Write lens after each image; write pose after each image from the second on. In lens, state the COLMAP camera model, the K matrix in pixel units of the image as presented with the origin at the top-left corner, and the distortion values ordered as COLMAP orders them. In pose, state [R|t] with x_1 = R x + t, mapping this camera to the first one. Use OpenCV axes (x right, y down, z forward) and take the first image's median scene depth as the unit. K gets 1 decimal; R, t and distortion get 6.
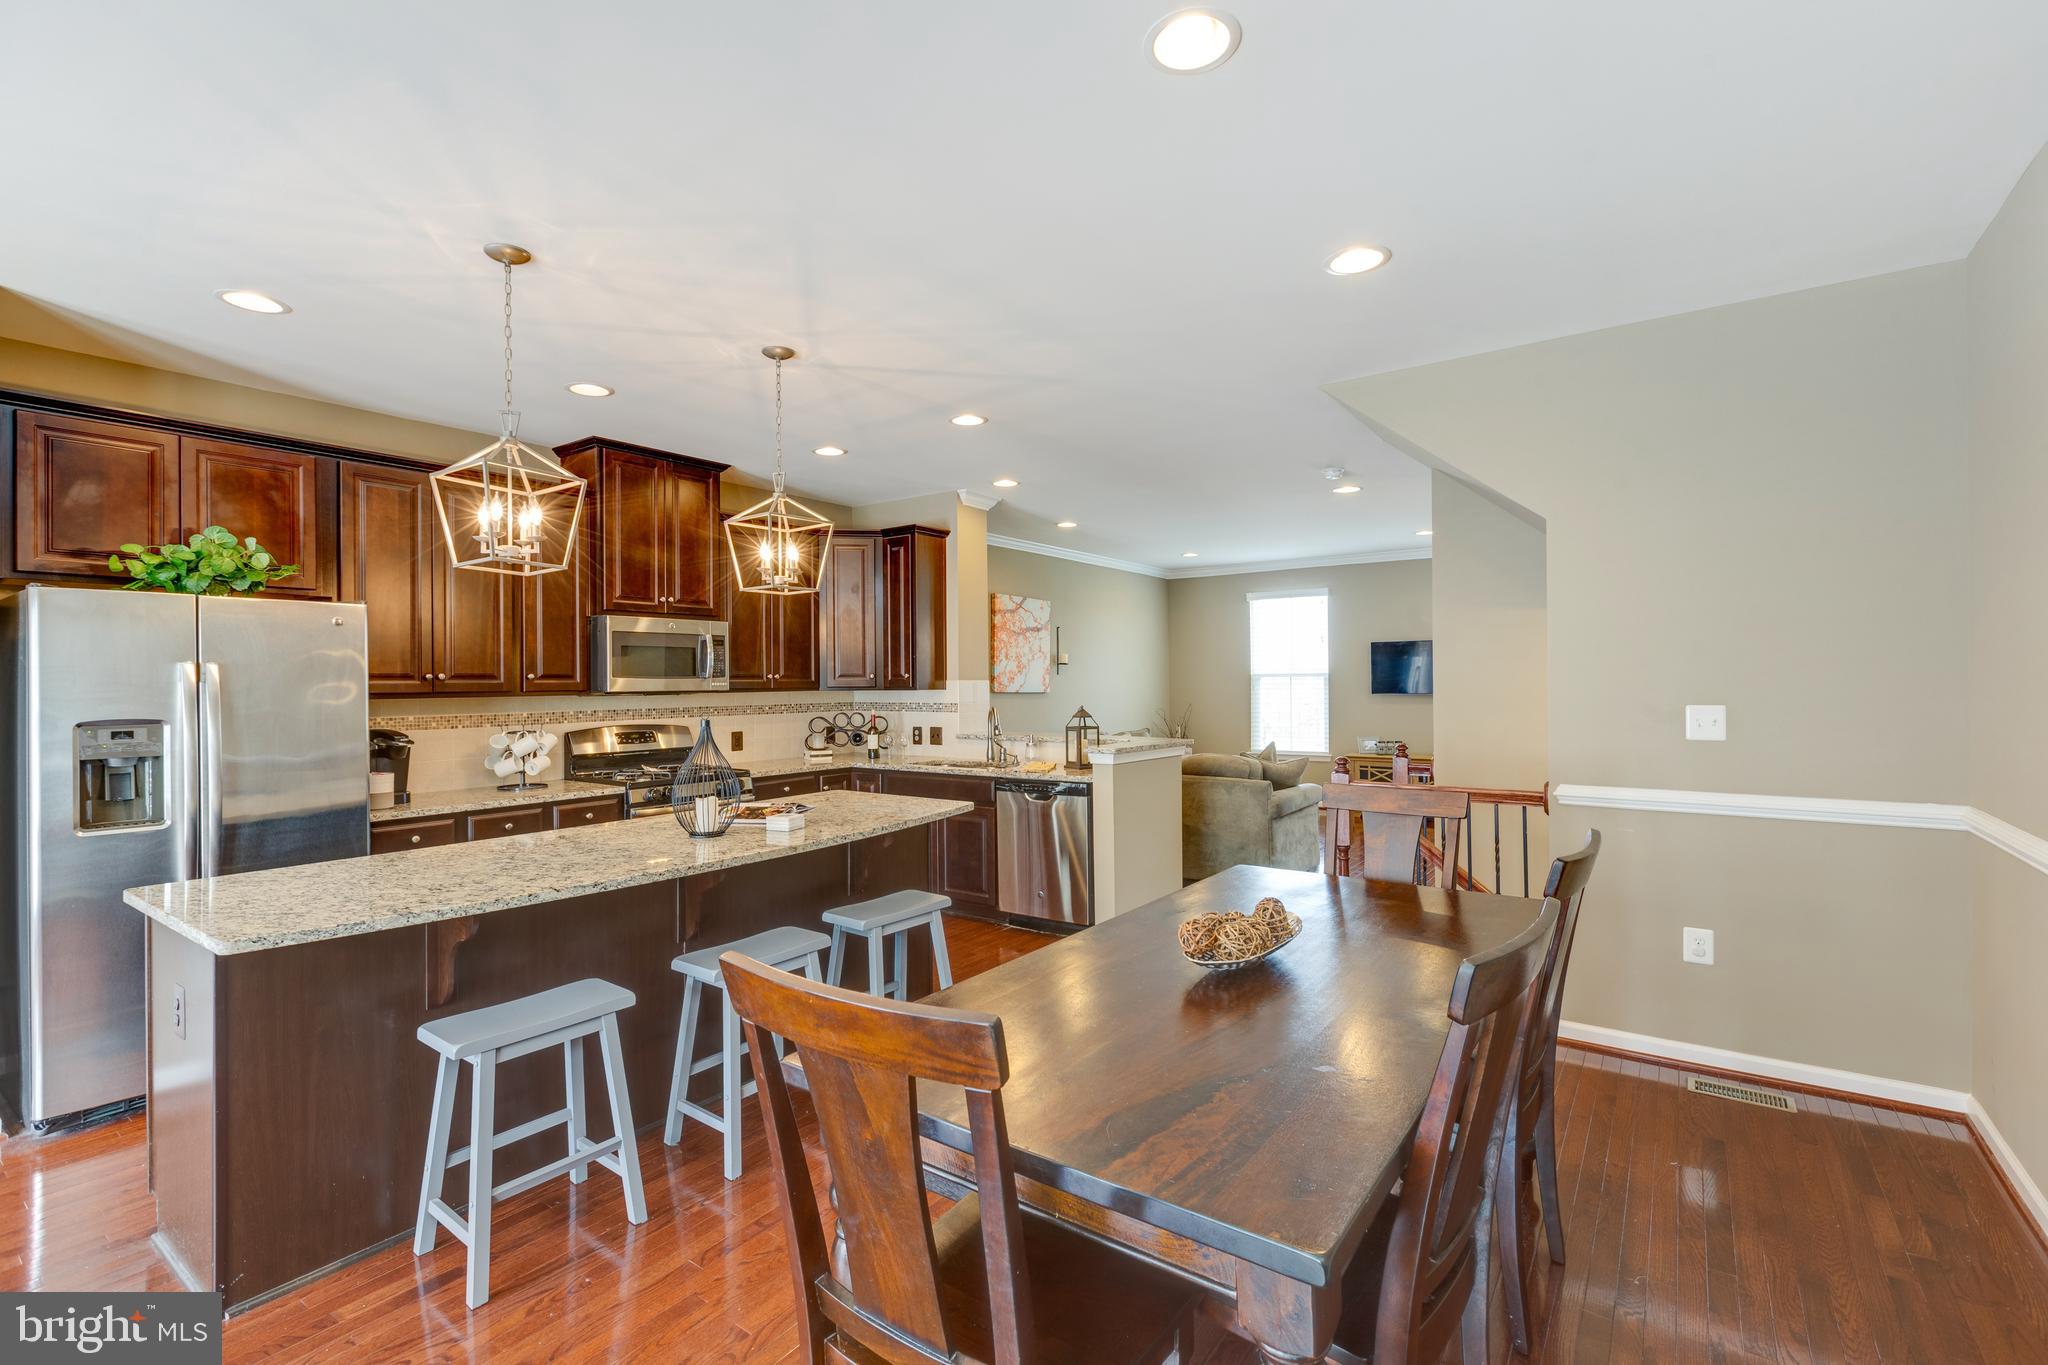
lens RADIAL K [[911.1, 0, 1026.8], [0, 911.1, 677.3], [0, 0, 1]] dist [0.003873, -0.001262]
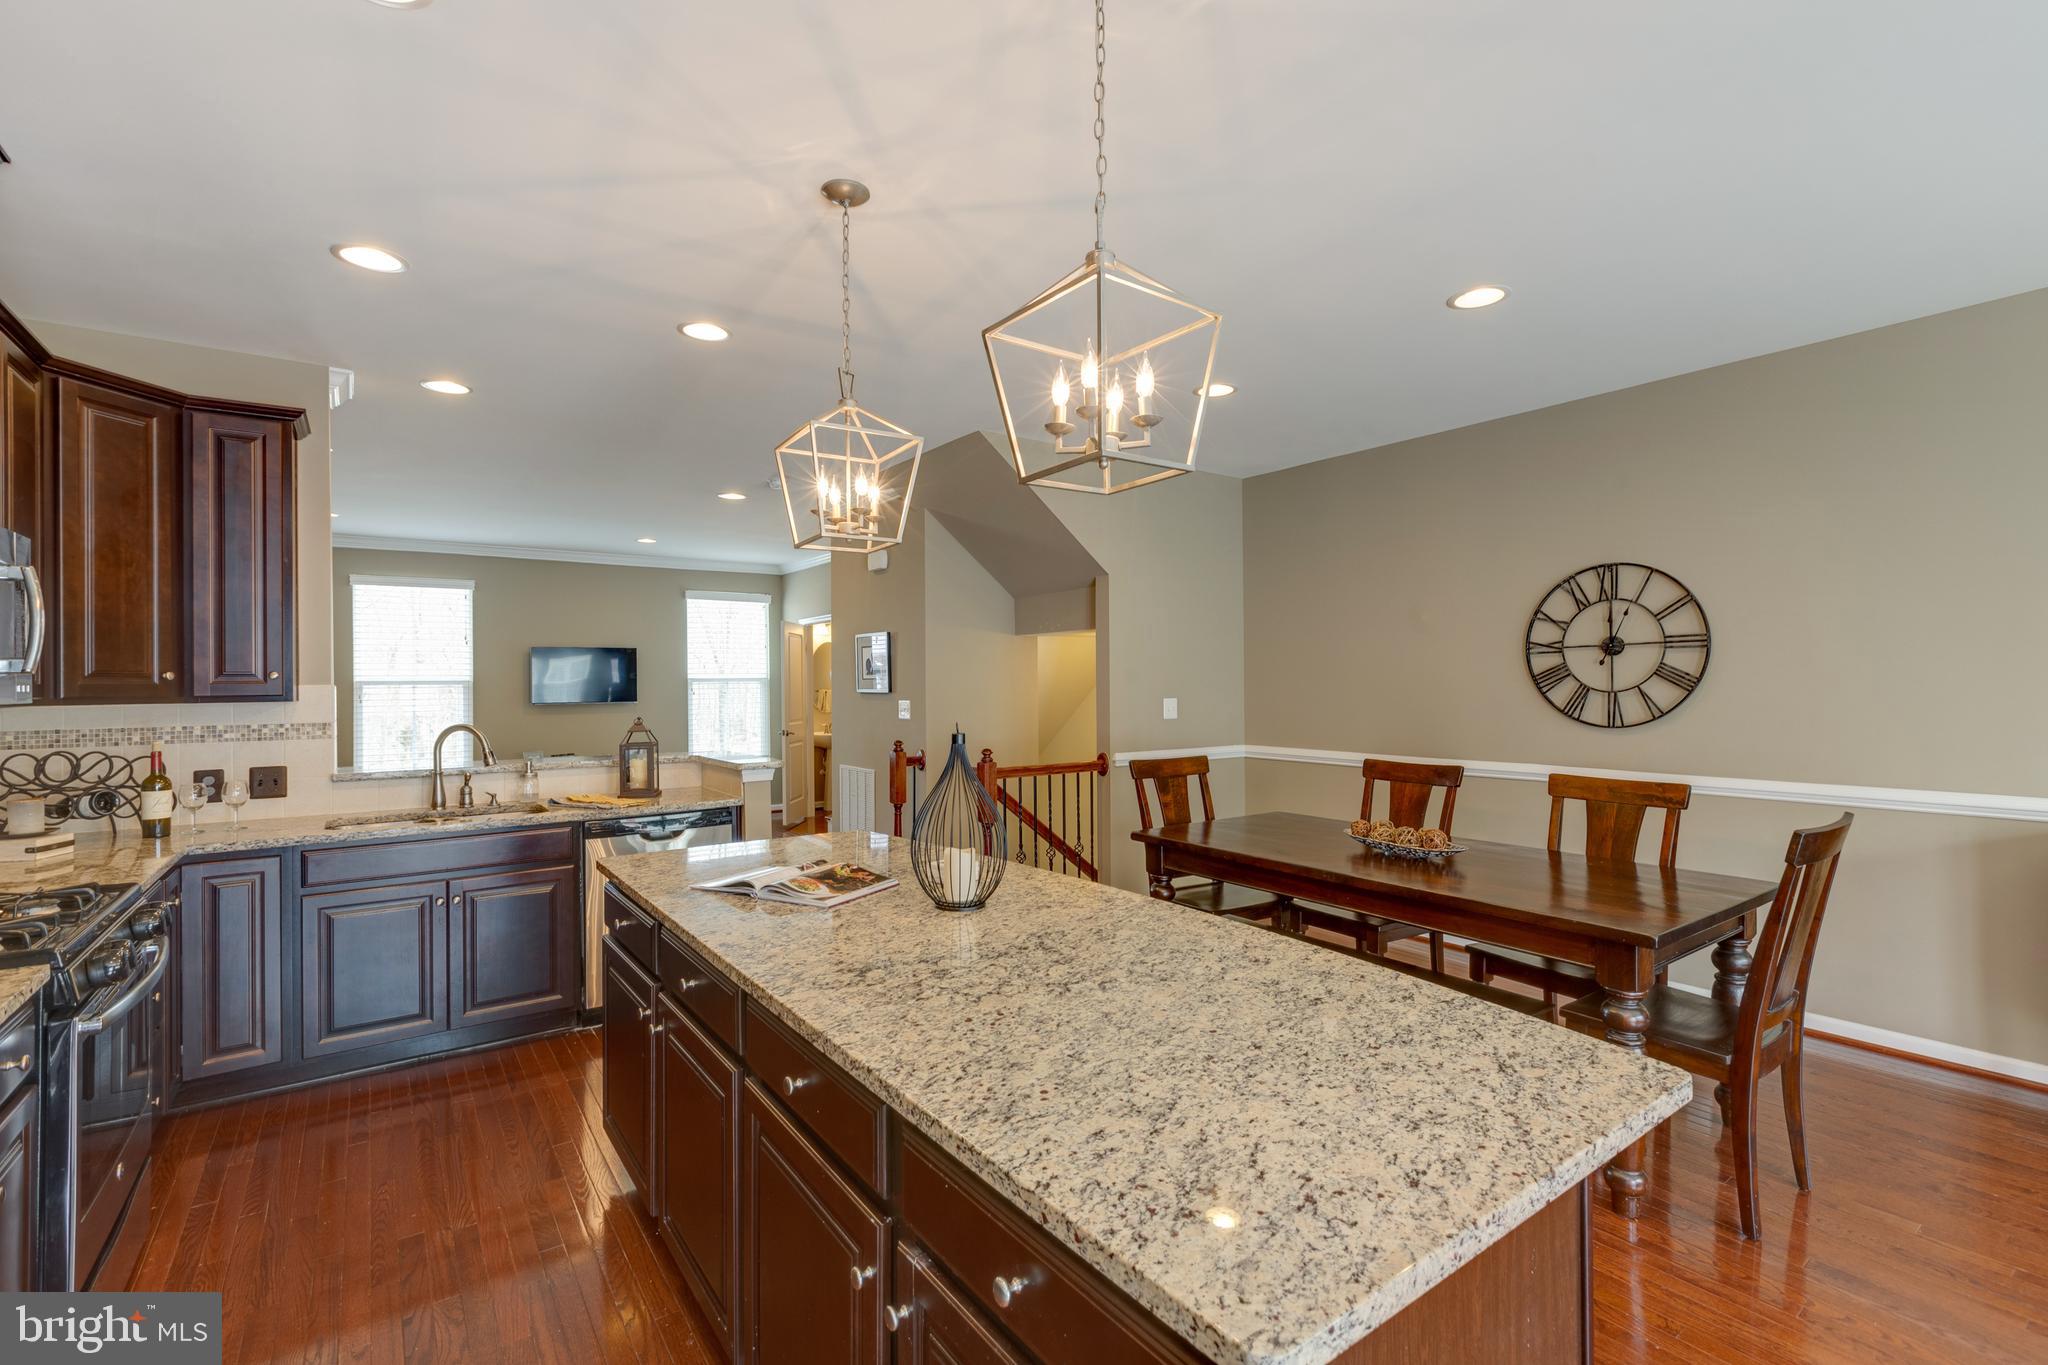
lens RADIAL K [[911.1, 0, 1026.8], [0, 911.1, 677.3], [0, 0, 1]] dist [0.003873, -0.001262]
pose [[0.316172, 0.012881, 0.948614, -0.680616], [0.001607, 0.999899, -0.014113, 0.010678], [-0.948700, 0.005986, 0.316120, 0.517031]]
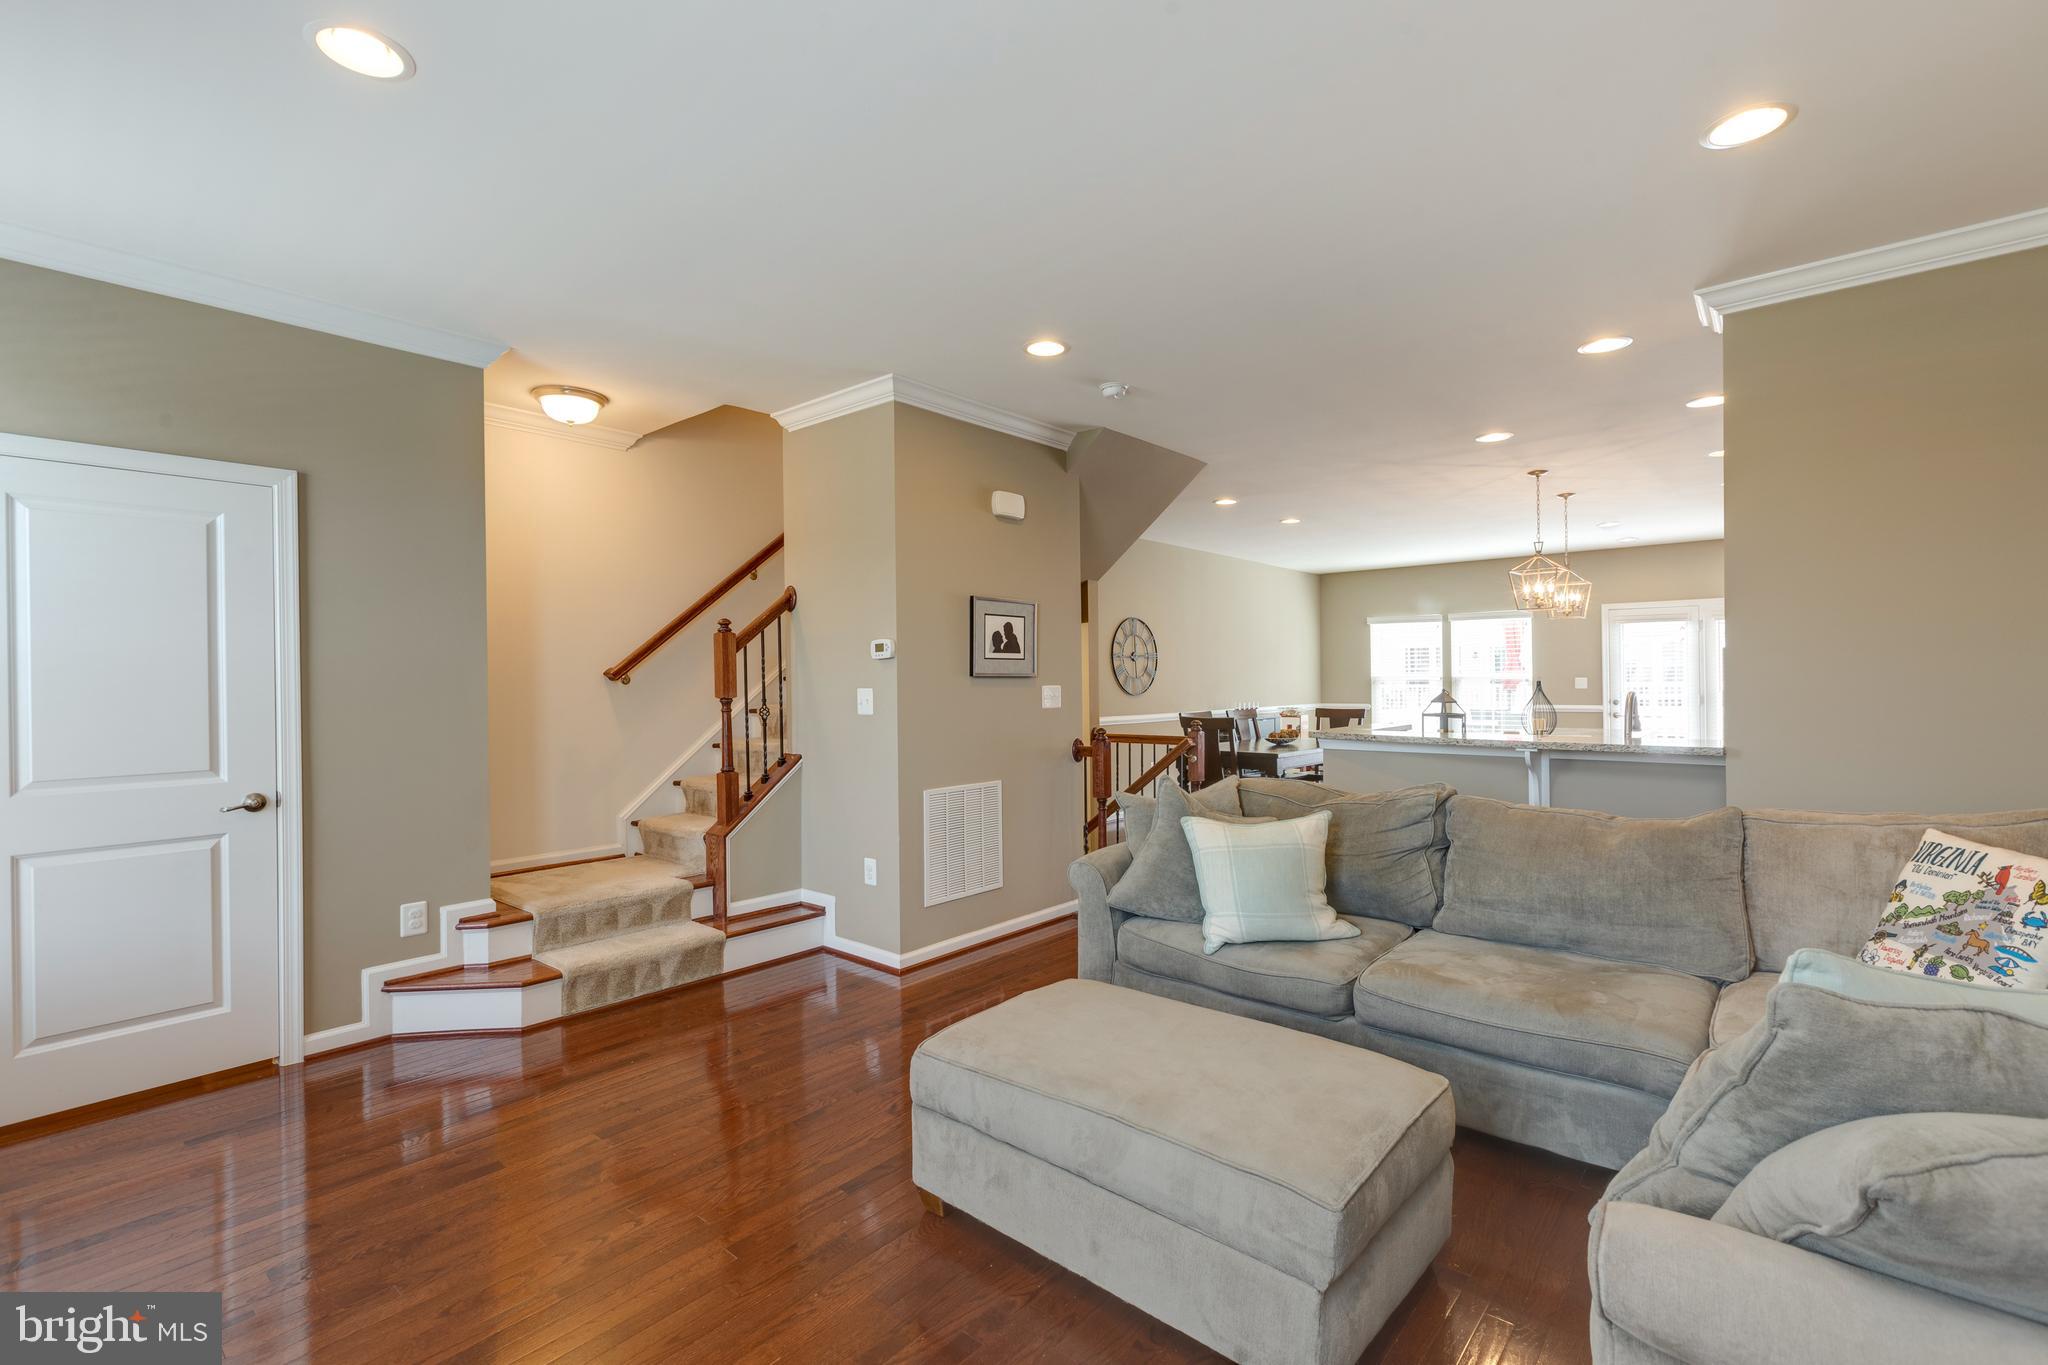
lens RADIAL K [[911.1, 0, 1026.8], [0, 911.1, 677.3], [0, 0, 1]] dist [0.003873, -0.001262]
pose [[-0.997171, 0.011200, 0.074325, 0.459594], [0.010831, 0.999927, -0.005373, 0.018779], [-0.074380, -0.004553, -0.997220, 2.208722]]
